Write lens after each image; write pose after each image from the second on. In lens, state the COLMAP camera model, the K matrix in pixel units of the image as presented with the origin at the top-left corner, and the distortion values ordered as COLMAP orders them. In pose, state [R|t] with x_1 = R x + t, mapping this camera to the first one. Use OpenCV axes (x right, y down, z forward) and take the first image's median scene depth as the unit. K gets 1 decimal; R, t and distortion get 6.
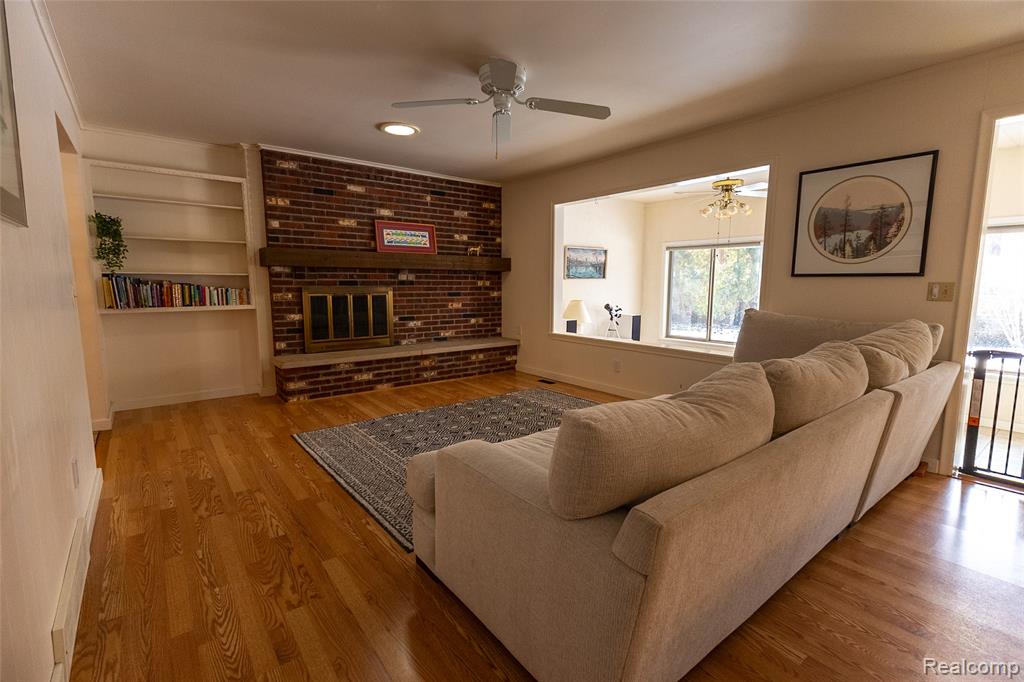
lens RADIAL K [[483.0, 0, 512.5], [0, 483.0, 339.5], [0, 0, 1]] dist [0.005324, 0.000261]
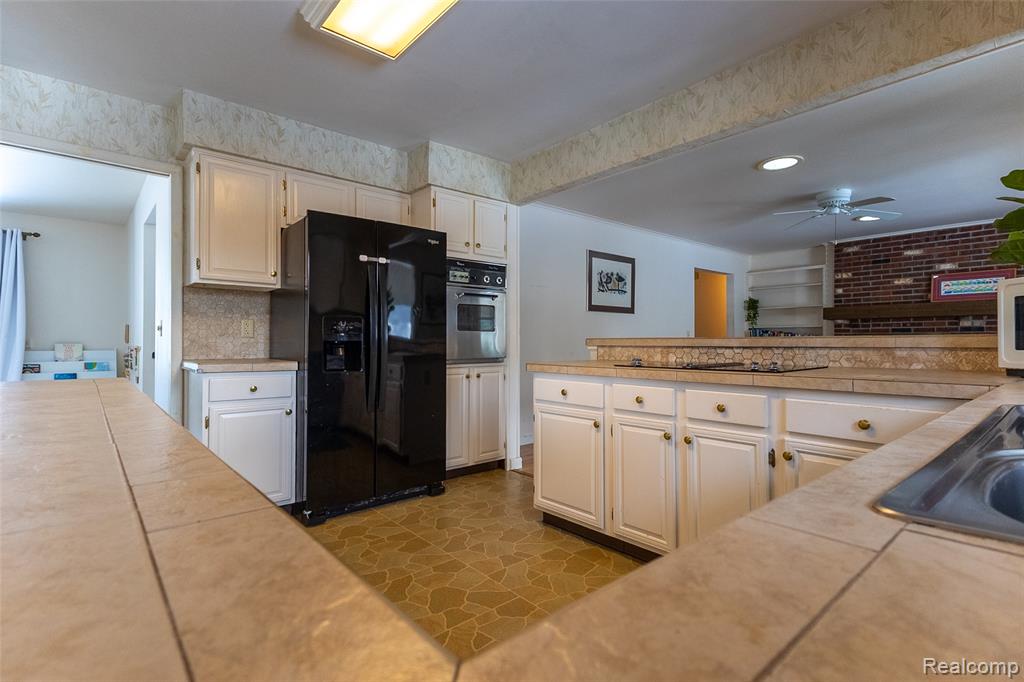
lens RADIAL K [[483.0, 0, 508.1], [0, 483.0, 338.8], [0, 0, 1]] dist [0.005324, 0.000261]
pose [[0.018000, -0.021992, -0.999596, 0.927659], [-0.133524, 0.990750, -0.024202, 0.071641], [0.990882, 0.133906, 0.014897, 0.004438]]
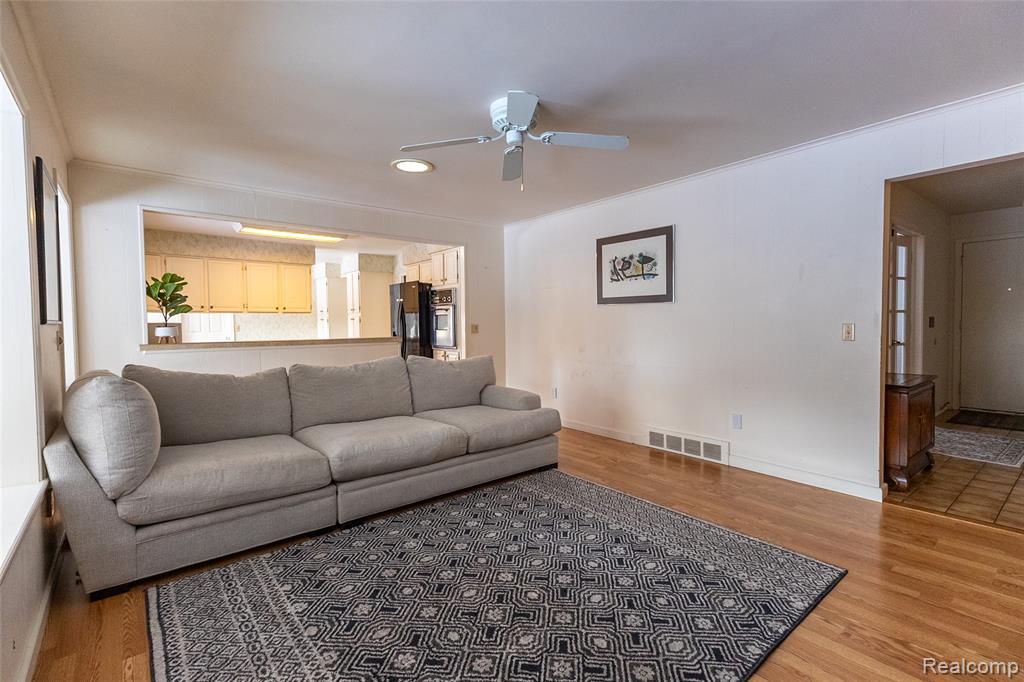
lens RADIAL K [[483.0, 0, 514.8], [0, 483.0, 337.5], [0, 0, 1]] dist [0.005324, 0.000261]
pose [[-0.999909, -0.011906, 0.006378, -0.024414], [-0.010710, 0.986617, 0.162703, -0.145373], [-0.008230, 0.162619, -0.986655, 1.253963]]
